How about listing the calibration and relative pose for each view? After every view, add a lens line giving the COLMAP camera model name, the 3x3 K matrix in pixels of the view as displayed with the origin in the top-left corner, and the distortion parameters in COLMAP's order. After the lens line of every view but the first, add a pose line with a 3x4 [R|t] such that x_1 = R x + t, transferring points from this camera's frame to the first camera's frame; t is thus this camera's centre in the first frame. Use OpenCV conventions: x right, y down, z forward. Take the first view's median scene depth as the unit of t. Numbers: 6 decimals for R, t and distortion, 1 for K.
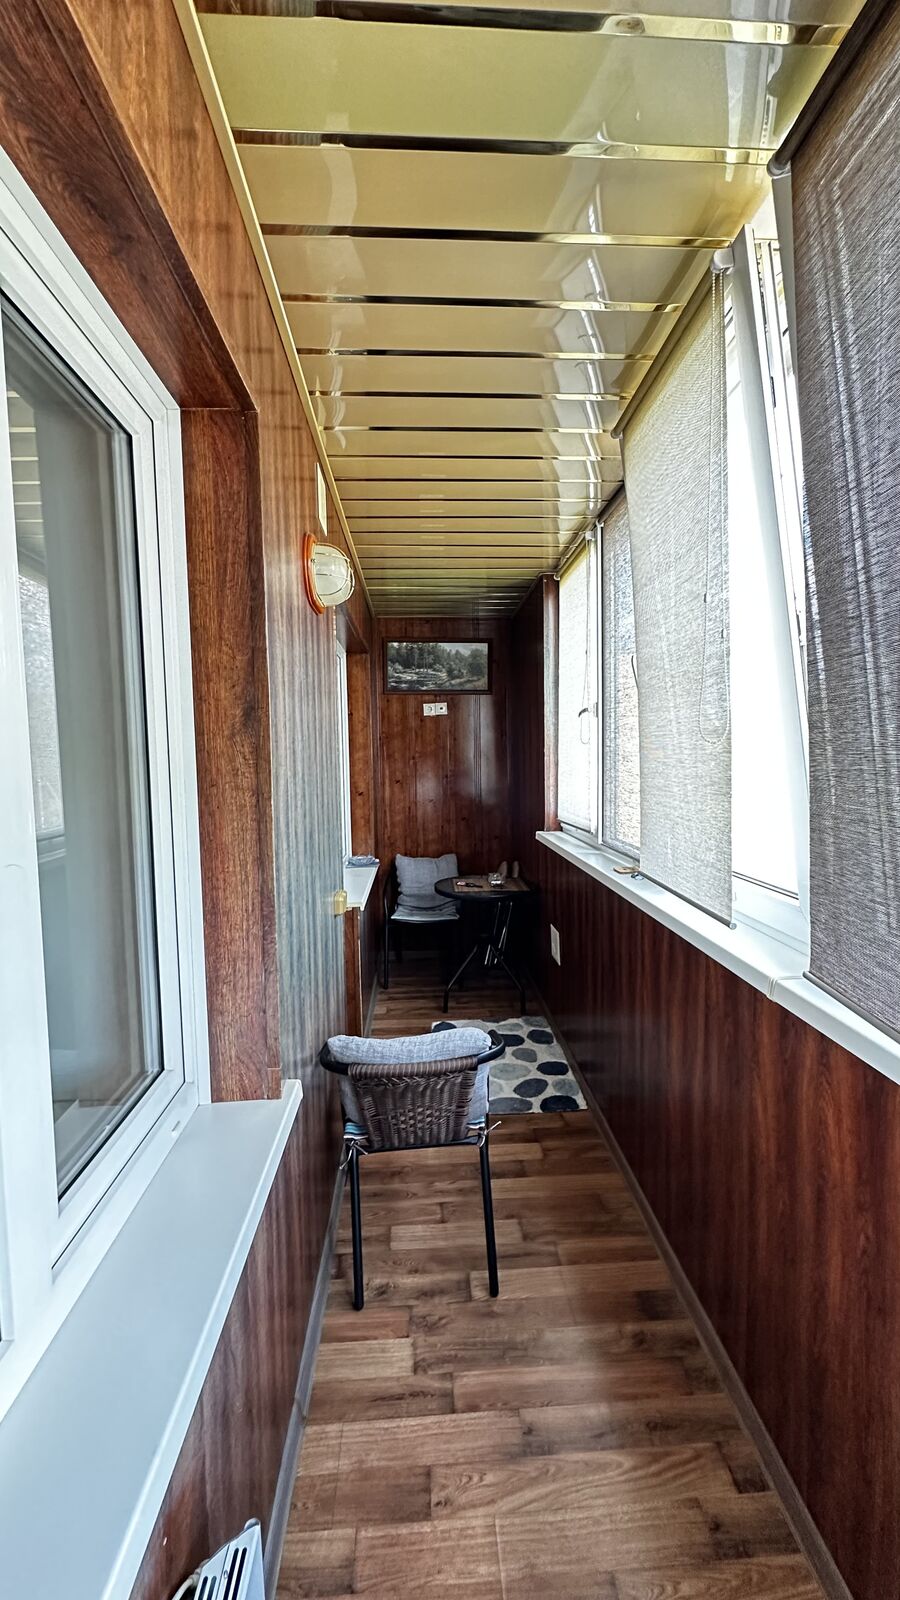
lens RADIAL K [[638.4, 0, 453.1], [0, 638.4, 796.7], [0, 0, 1]] dist [-0.004561, 0.001086]
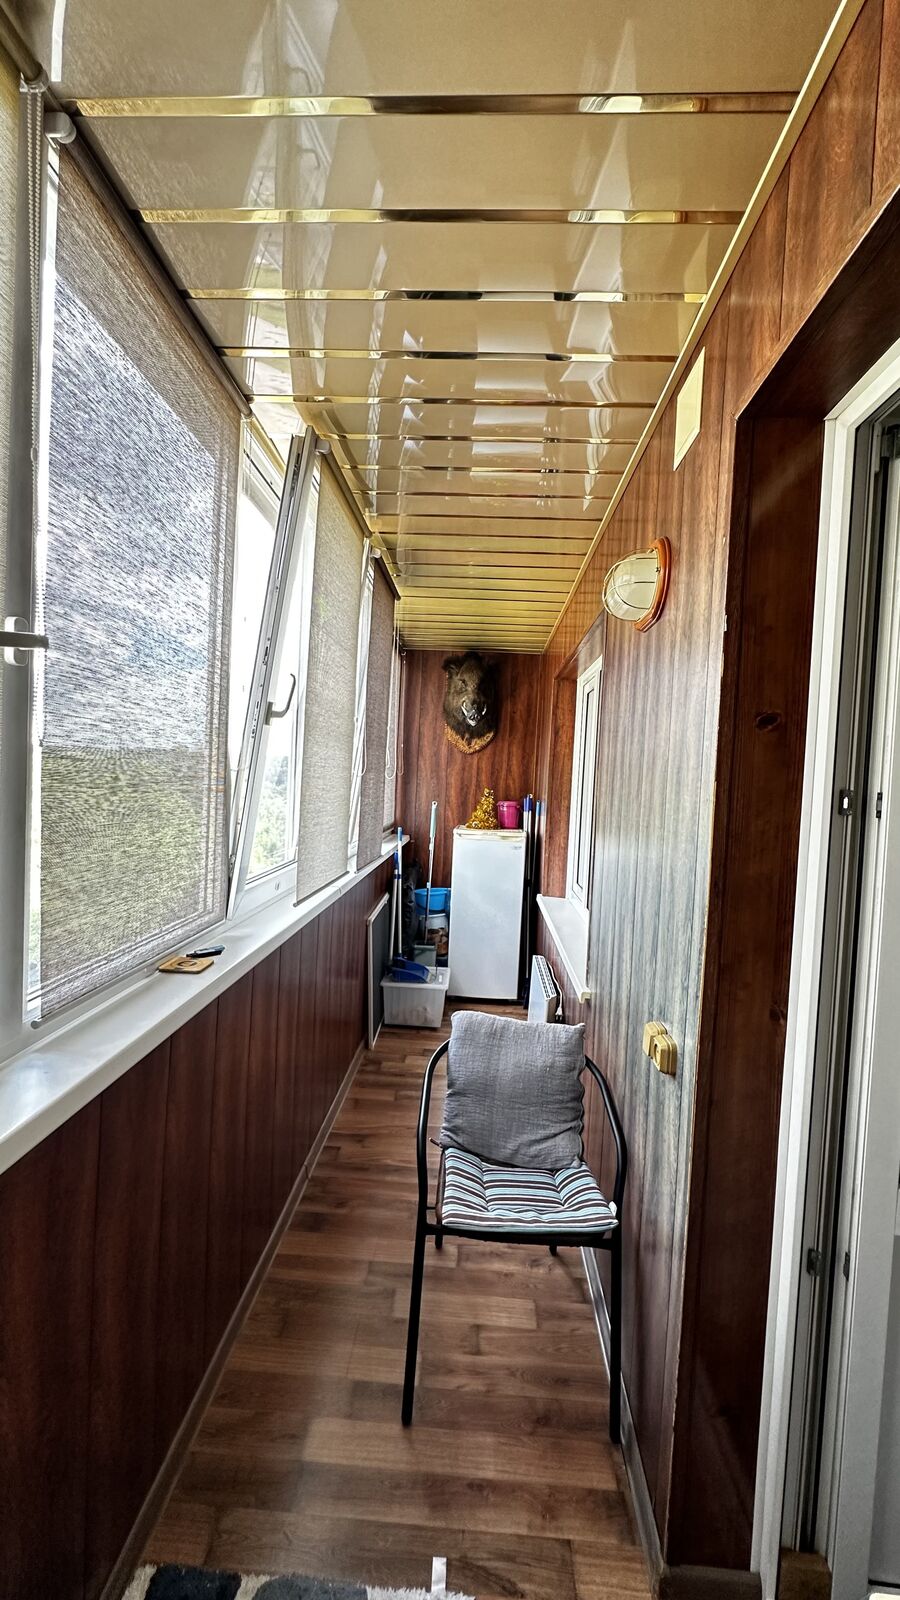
lens RADIAL K [[638.4, 0, 449.4], [0, 638.4, 795.2], [0, 0, 1]] dist [-0.004561, 0.001086]
pose [[-0.993106, -0.036193, 0.111489, -0.054373], [-0.025231, 0.994846, 0.098210, -0.149402], [-0.114469, 0.094720, -0.988901, 1.985815]]
